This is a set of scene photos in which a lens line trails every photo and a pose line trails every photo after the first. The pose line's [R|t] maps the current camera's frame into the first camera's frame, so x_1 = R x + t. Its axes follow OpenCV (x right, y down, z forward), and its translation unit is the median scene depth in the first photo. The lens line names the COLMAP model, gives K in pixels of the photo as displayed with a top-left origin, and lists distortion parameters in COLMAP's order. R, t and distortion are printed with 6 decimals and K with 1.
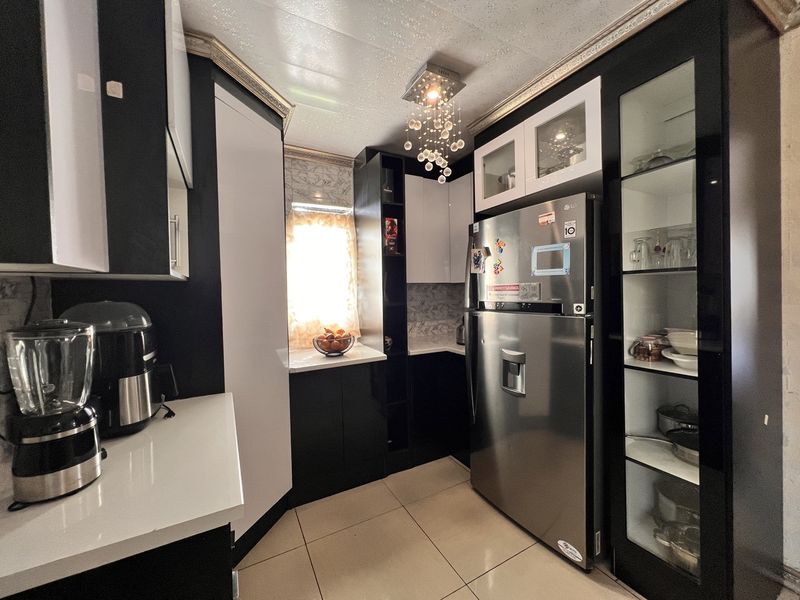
lens RADIAL K [[317.8, 0, 399.5], [0, 317.8, 299.1], [0, 0, 1]] dist [-0.001268, 0.000233]
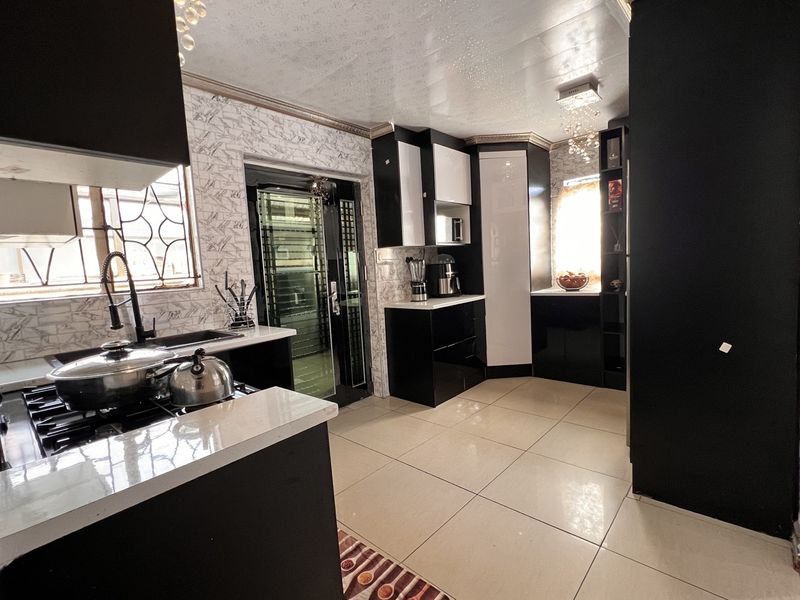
lens RADIAL K [[377.5, 0, 399.7], [0, 377.5, 298.0], [0, 0, 1]] dist [-0.000495, 0.000037]
pose [[0.324640, 0.083863, -0.942112, 1.248046], [0.022227, 0.995110, 0.096240, 0.036980], [0.945576, -0.052183, 0.321188, -0.282259]]
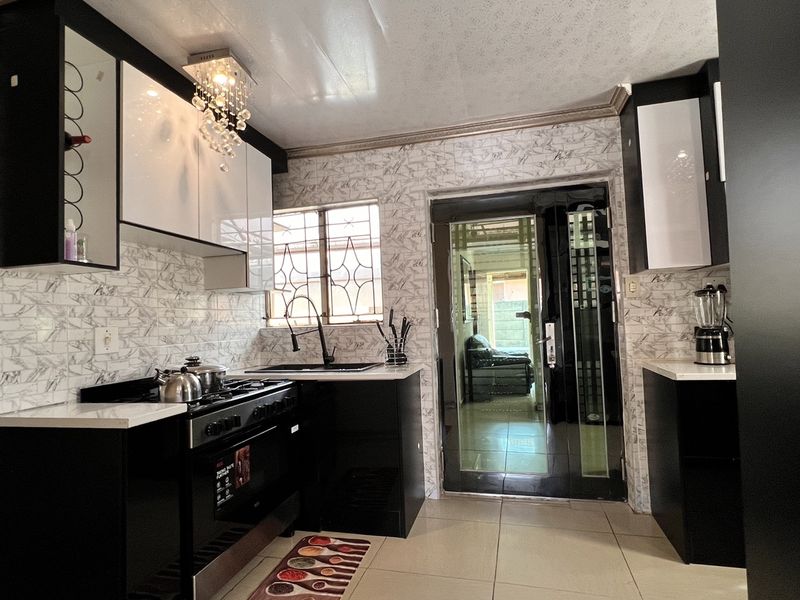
lens RADIAL K [[446.8, 0, 395.2], [0, 446.8, 303.0], [0, 0, 1]] dist [0.002362, 0.000770]
pose [[-0.688944, 0.017738, -0.724597, 1.017712], [0.032165, 0.999464, -0.006115, 0.044629], [0.724100, -0.027519, -0.689145, 0.591074]]
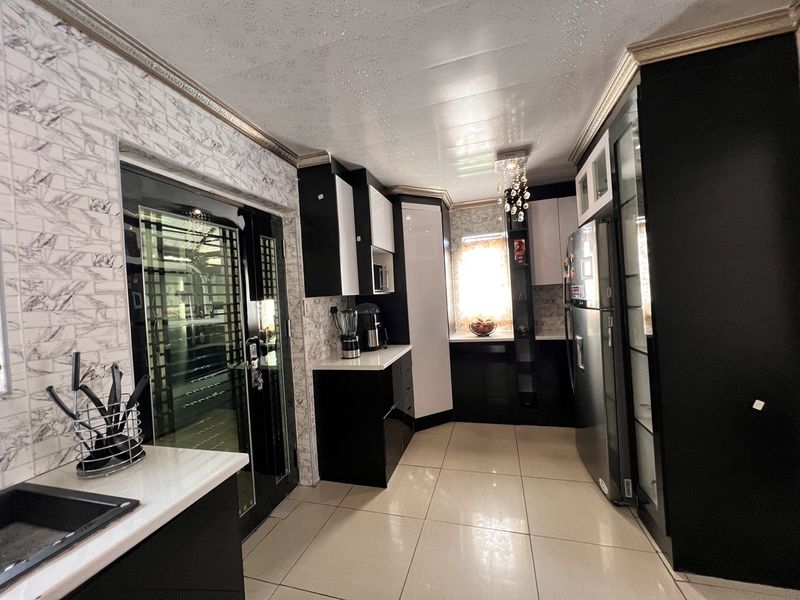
lens RADIAL K [[317.8, 0, 399.5], [0, 317.8, 299.1], [0, 0, 1]] dist [-0.001268, 0.000233]
pose [[0.705408, -0.015852, -0.708624, 0.668032], [0.024948, 0.999686, 0.002472, -0.014118], [0.708362, -0.019422, 0.705582, -0.399795]]
